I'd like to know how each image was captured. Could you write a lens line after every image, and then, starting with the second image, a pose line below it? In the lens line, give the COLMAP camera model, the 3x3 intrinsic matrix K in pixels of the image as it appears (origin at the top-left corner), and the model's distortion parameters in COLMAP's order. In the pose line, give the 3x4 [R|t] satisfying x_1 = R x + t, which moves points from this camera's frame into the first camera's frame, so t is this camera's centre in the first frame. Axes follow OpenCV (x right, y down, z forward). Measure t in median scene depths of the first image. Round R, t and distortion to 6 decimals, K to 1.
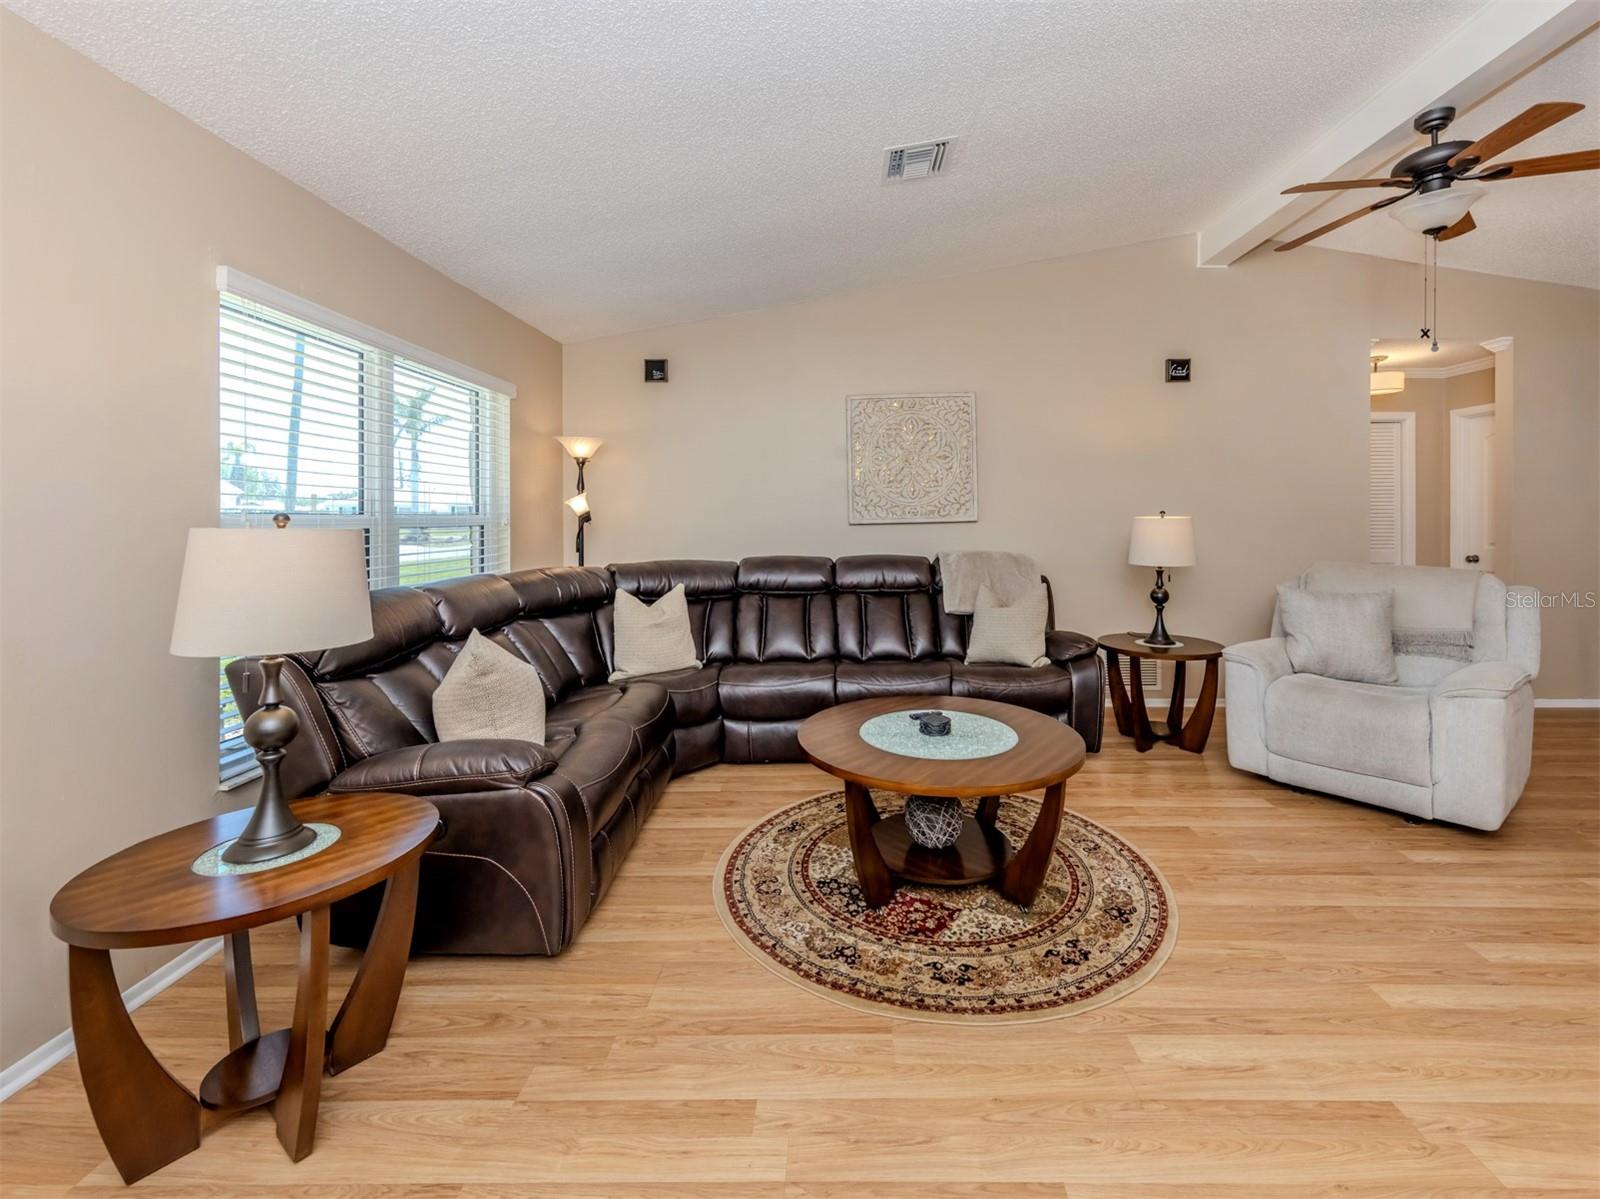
lens RADIAL K [[639.9, 0, 843.0], [0, 639.9, 521.4], [0, 0, 1]] dist [0.003372, -0.000376]
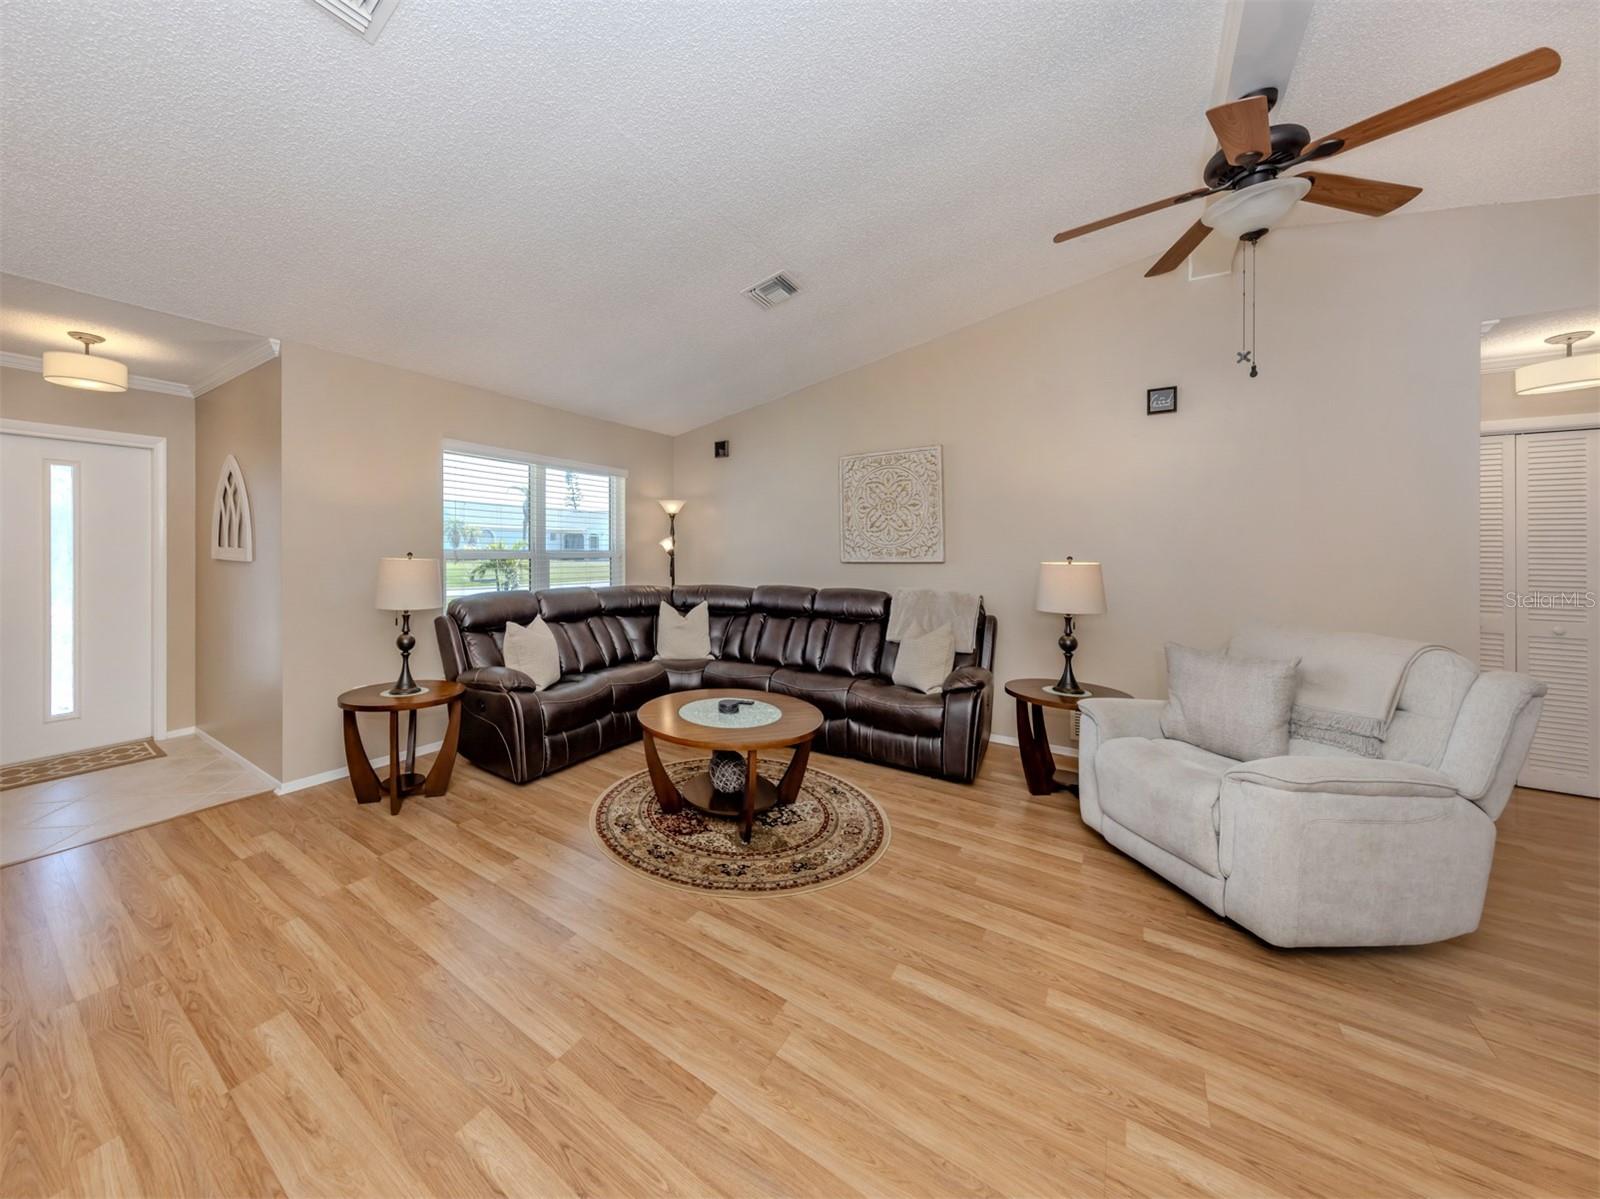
lens RADIAL K [[573.0, 0, 715.7], [0, 573.0, 556.1], [0, 0, 1]] dist [0.015163, -0.005685]
pose [[0.811053, 0.017476, -0.584712, 0.789300], [-0.015517, 0.999845, 0.008360, -0.021958], [0.584767, 0.002292, 0.811198, -0.042008]]
